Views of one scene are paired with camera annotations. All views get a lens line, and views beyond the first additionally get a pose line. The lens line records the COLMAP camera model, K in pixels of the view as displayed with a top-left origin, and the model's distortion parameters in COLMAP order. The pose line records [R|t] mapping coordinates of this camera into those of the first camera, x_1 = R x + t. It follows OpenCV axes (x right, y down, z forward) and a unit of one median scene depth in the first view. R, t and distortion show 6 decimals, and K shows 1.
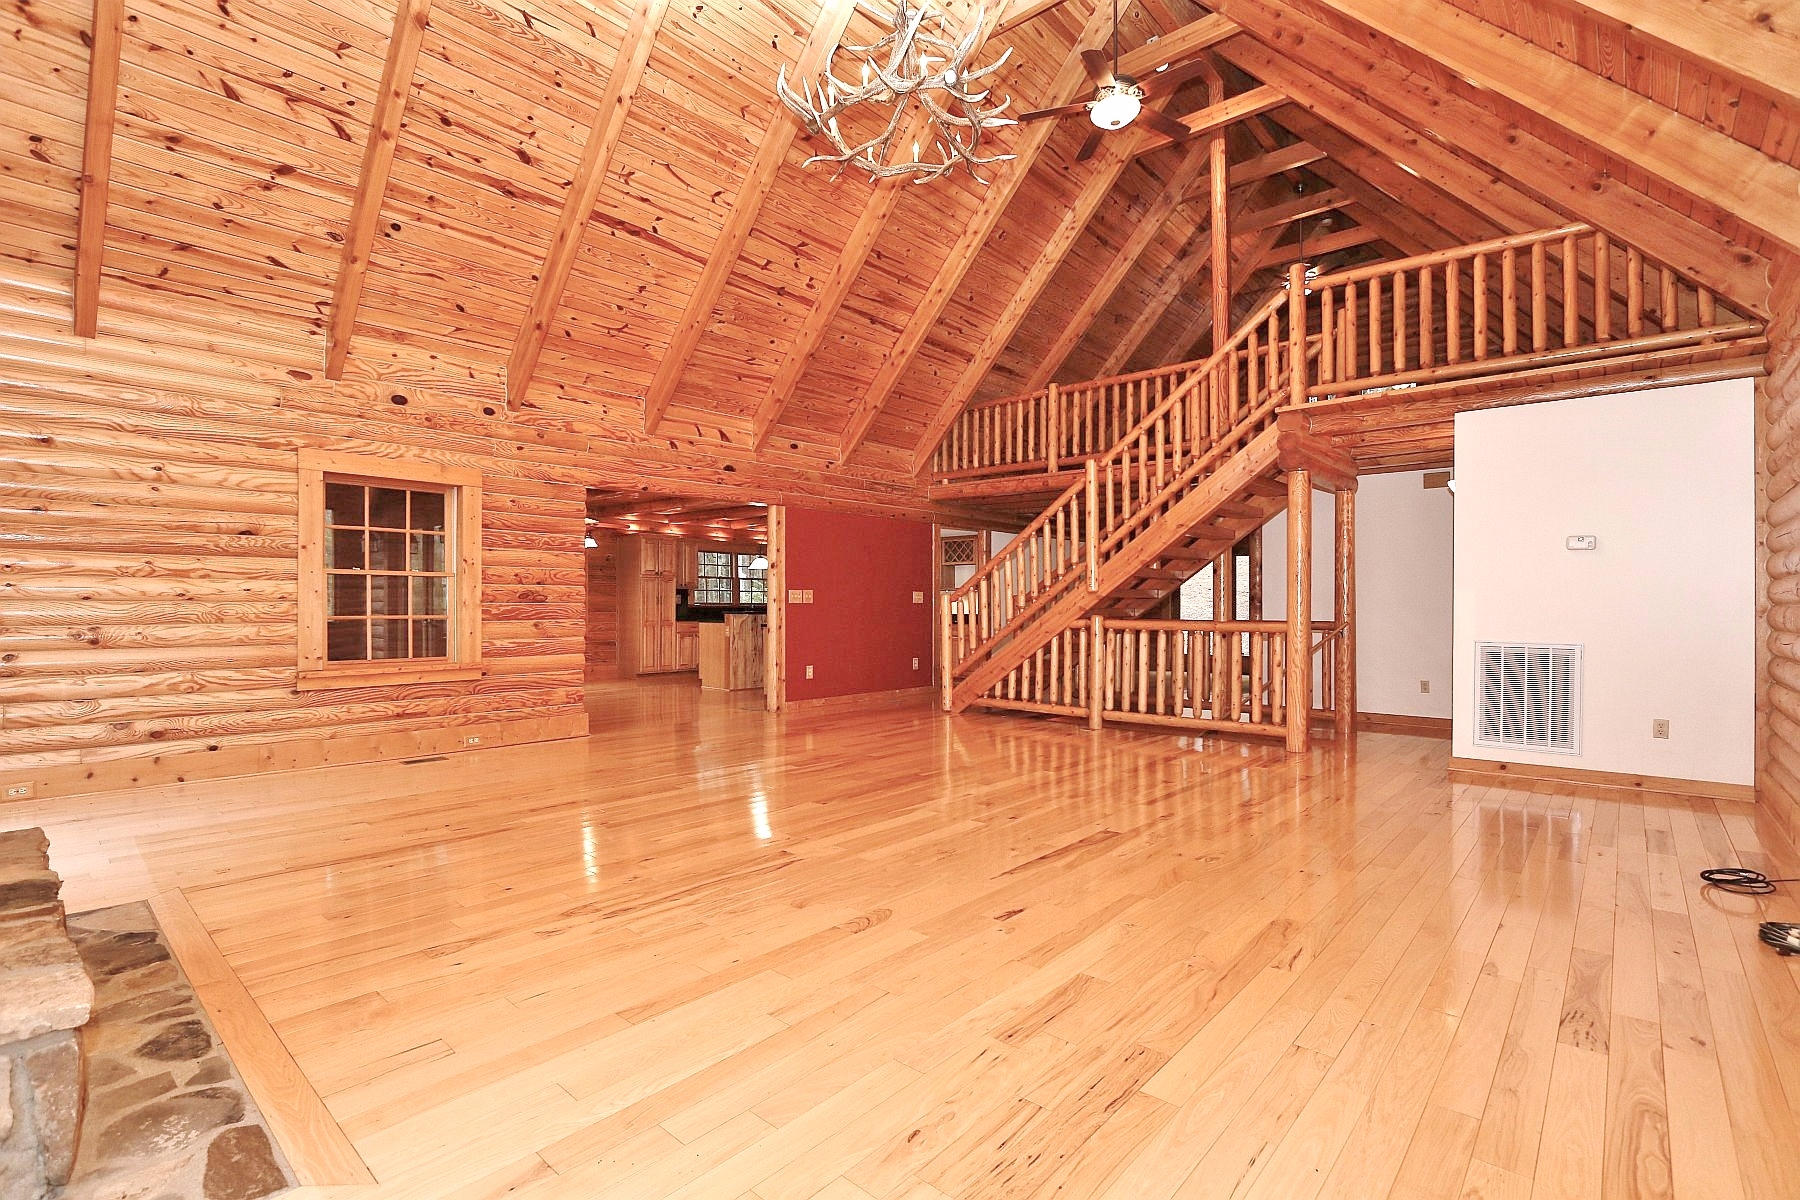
lens RADIAL K [[823.6, 0, 904.4], [0, 823.6, 602.5], [0, 0, 1]] dist [-0.013787, 0.000679]
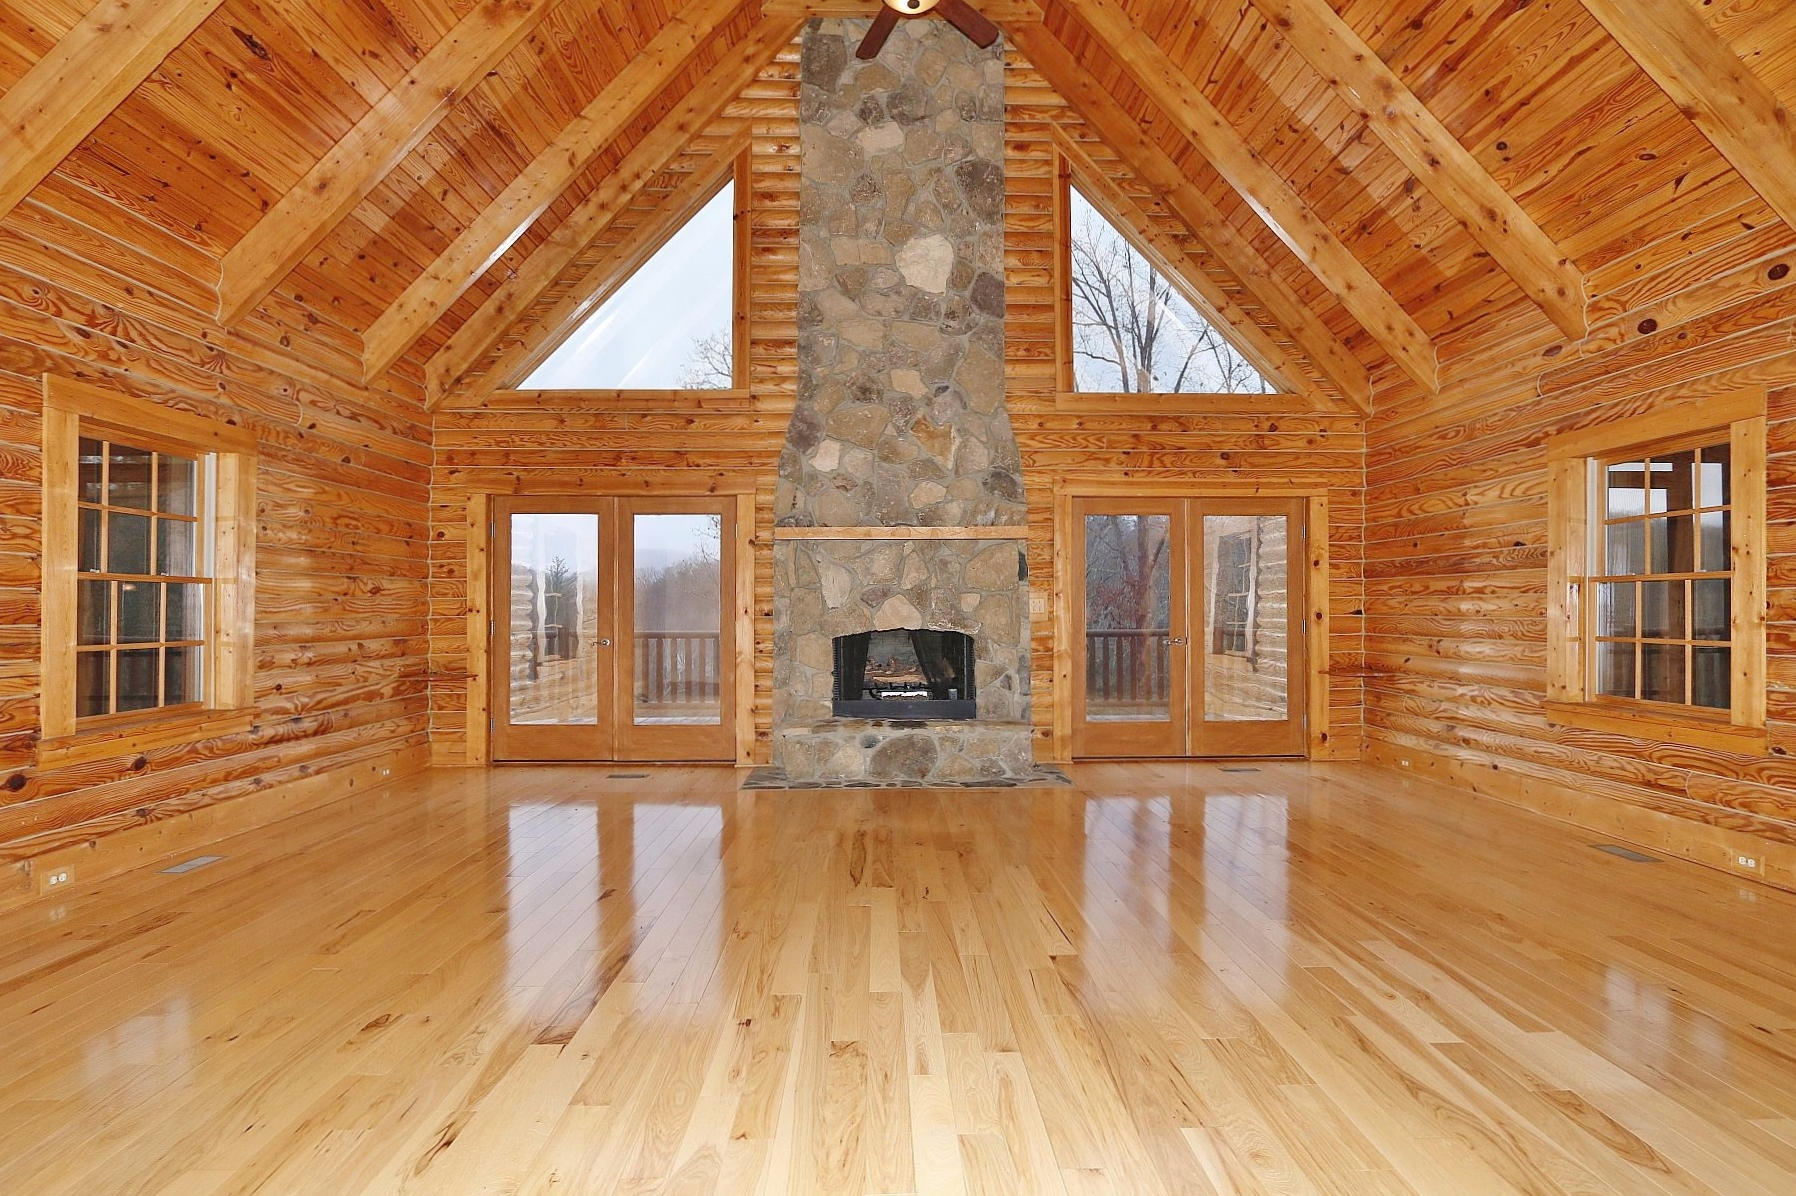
lens RADIAL K [[850.4, 0, 904.3], [0, 850.4, 598.3], [0, 0, 1]] dist [-0.017475, 0.003244]
pose [[-0.724423, -0.009917, -0.689285, 0.391891], [0.003705, 0.999826, -0.018279, -0.009005], [0.689346, -0.015795, -0.724260, 1.303092]]
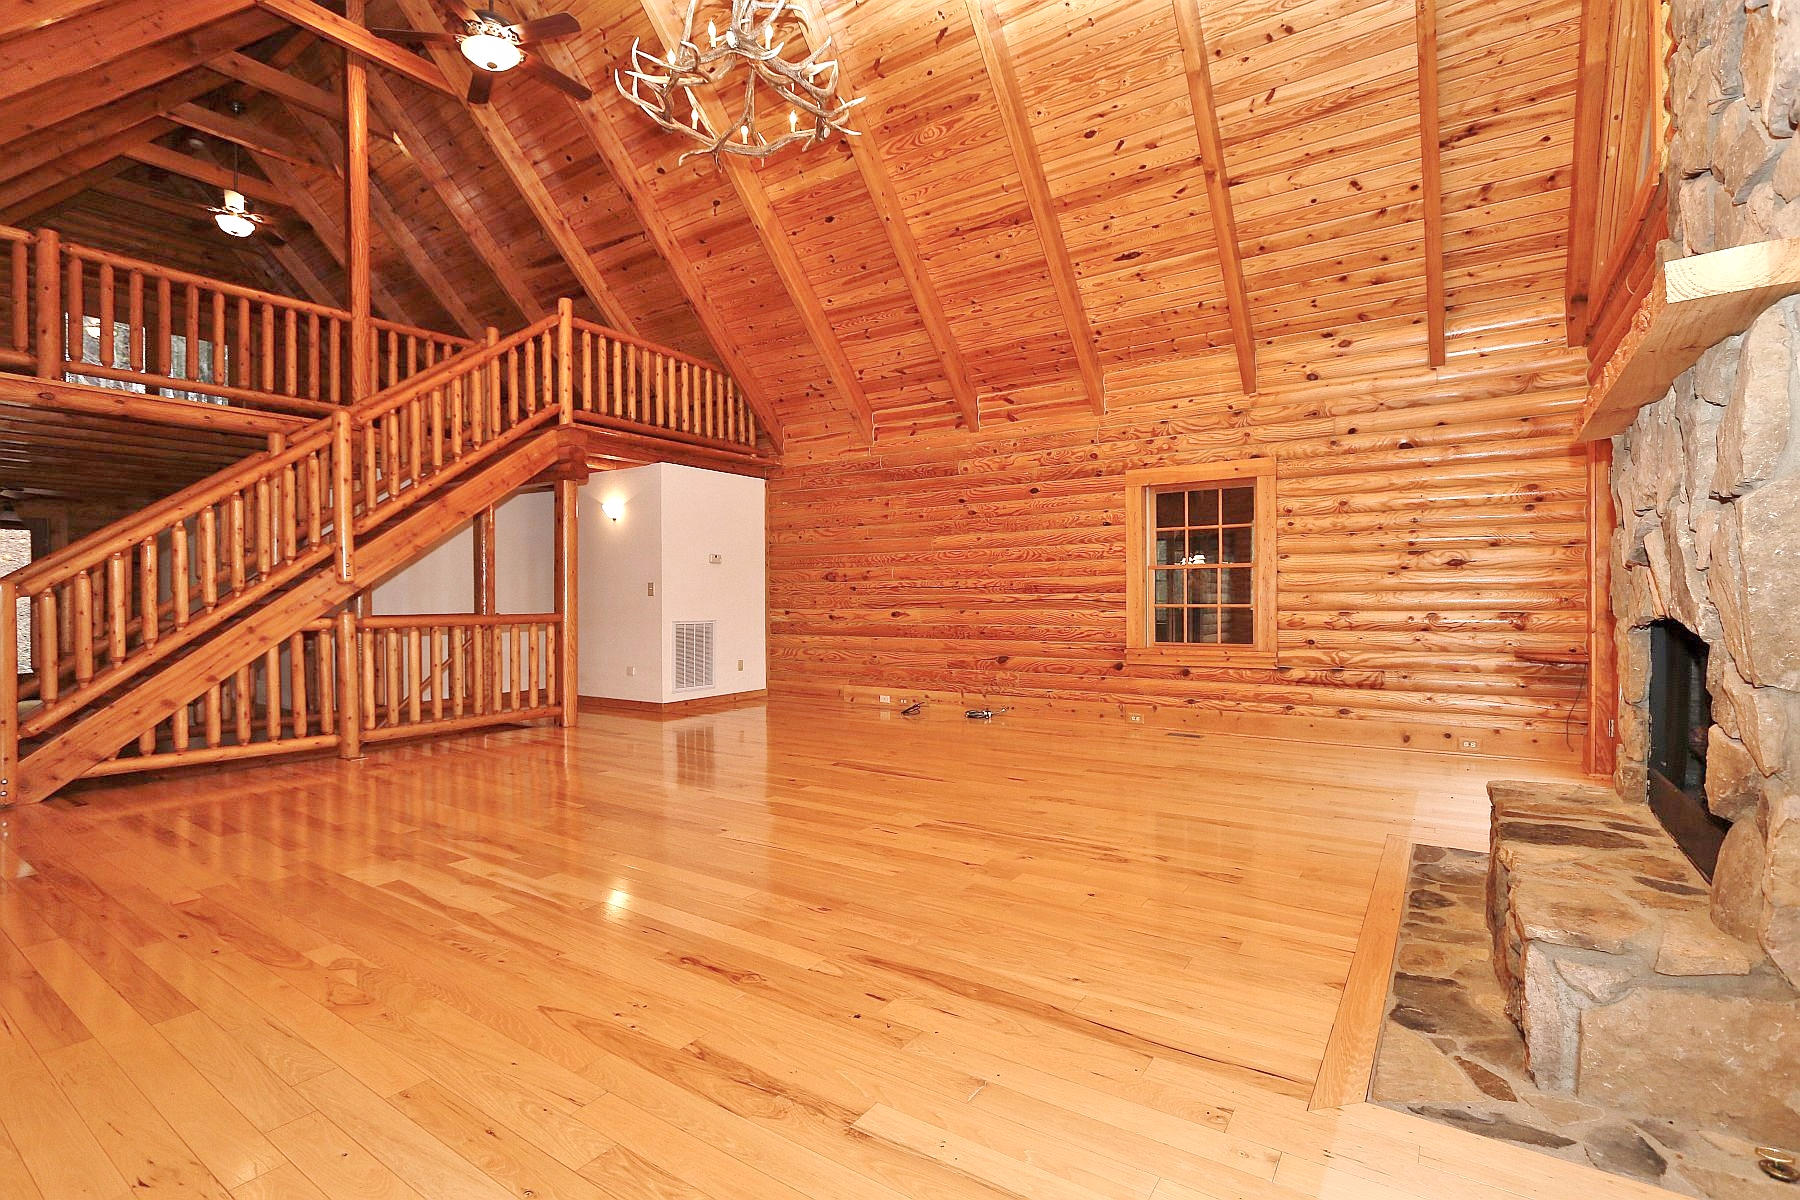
lens RADIAL K [[823.6, 0, 904.4], [0, 823.6, 602.5], [0, 0, 1]] dist [-0.013787, 0.000679]
pose [[-0.131698, -0.009570, 0.991244, -0.913344], [0.002166, 0.999948, 0.009942, -0.000842], [-0.991287, 0.003457, -0.131671, 0.874693]]
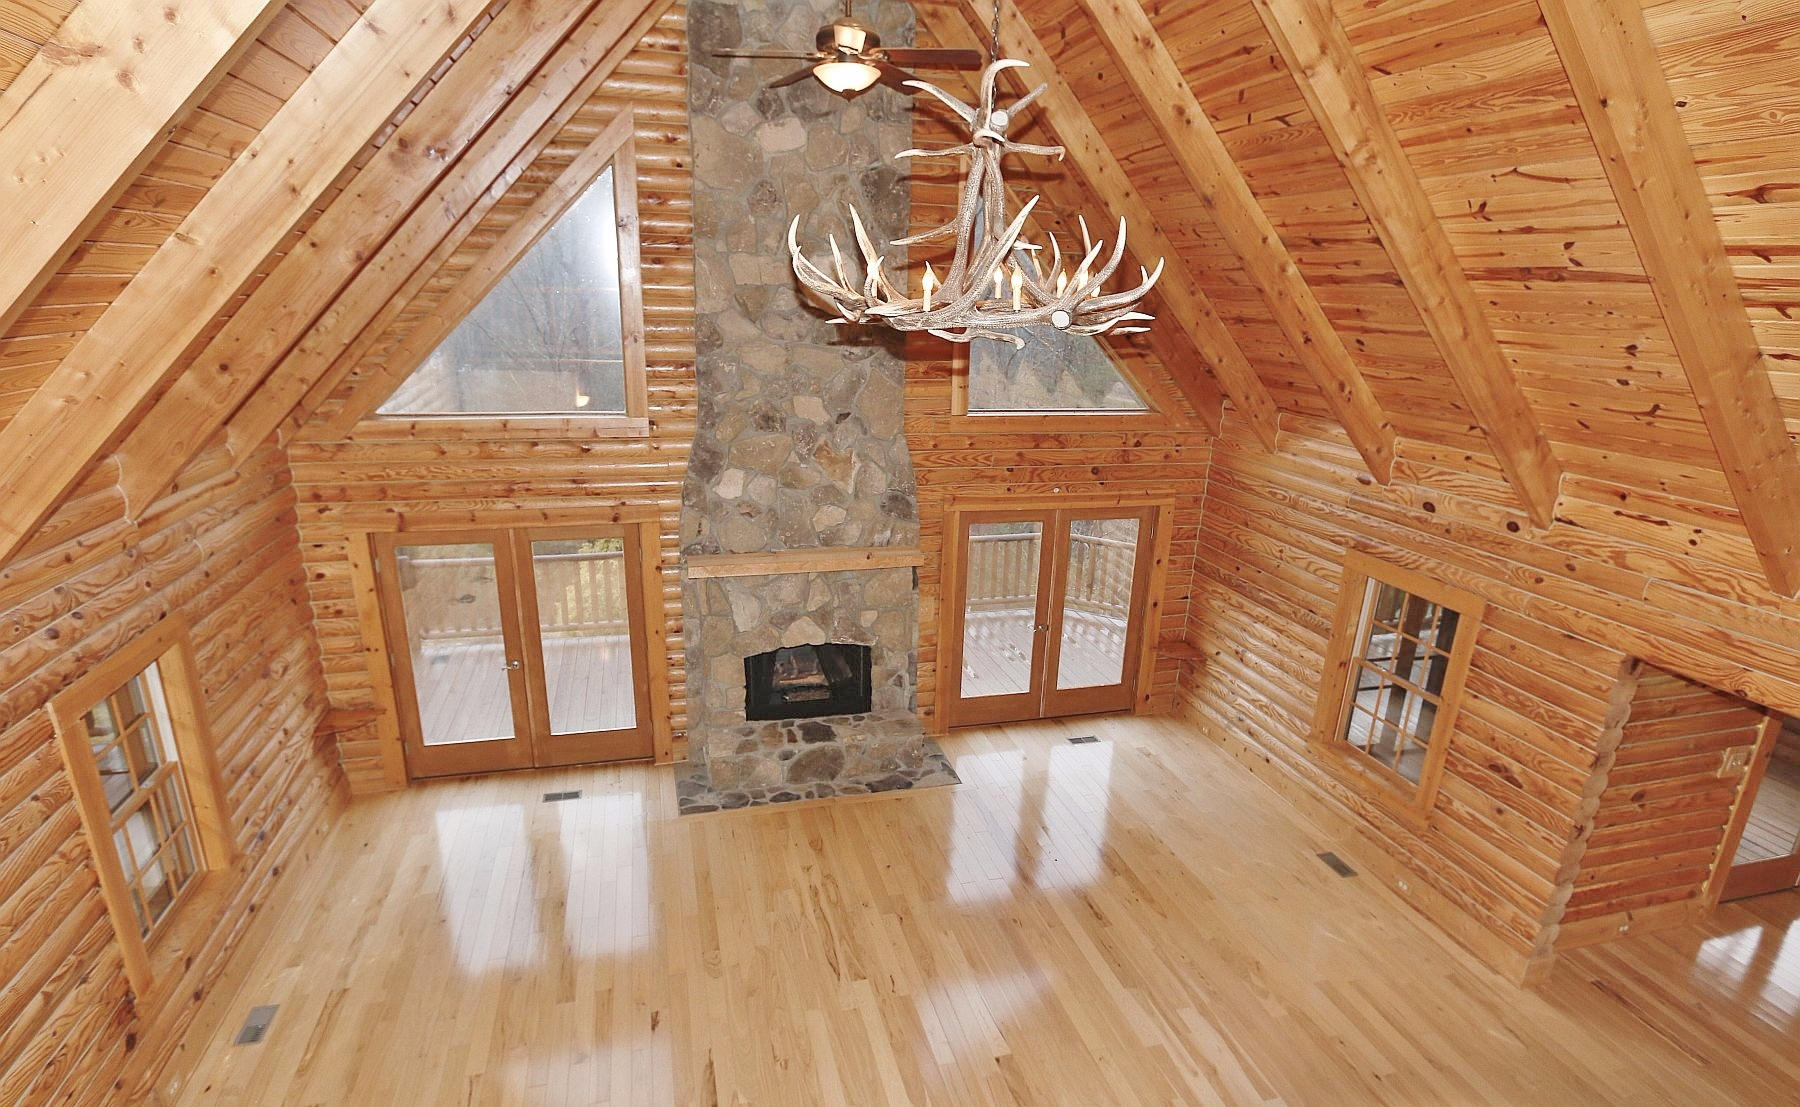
lens RADIAL K [[924.6, 0, 905.2], [0, 924.6, 597.9], [0, 0, 1]] dist [-0.021696, 0.008141]
pose [[-0.542440, 0.247805, -0.802715, 0.631443], [-0.026340, 0.950019, 0.311078, -0.544445], [0.839682, 0.189884, -0.508801, 1.268666]]
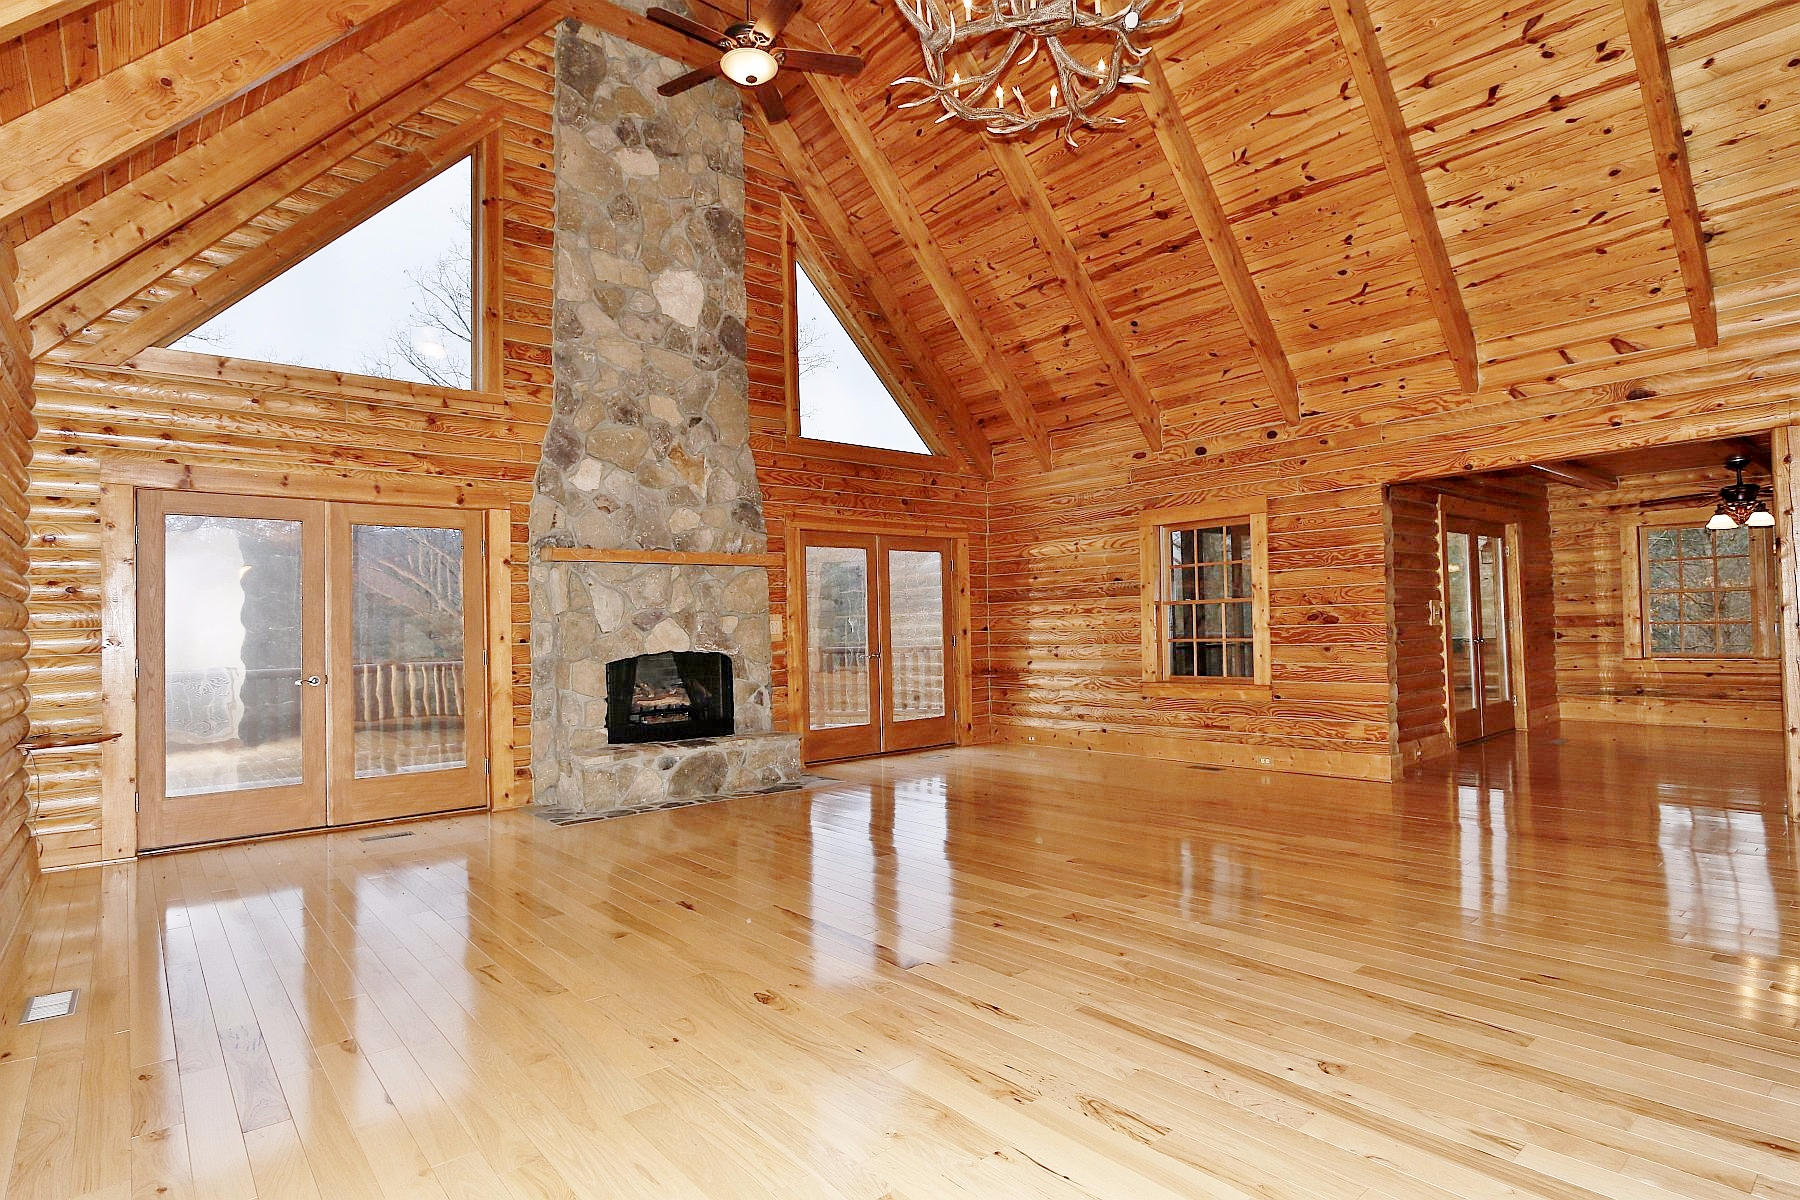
lens RADIAL K [[918.8, 0, 899.7], [0, 918.8, 601.3], [0, 0, 1]] dist [-0.011102, 0.001003]
pose [[-0.137638, -0.029010, -0.990058, 0.860187], [0.028445, 0.999043, -0.033228, -0.006997], [0.990074, -0.032736, -0.136681, 0.908726]]
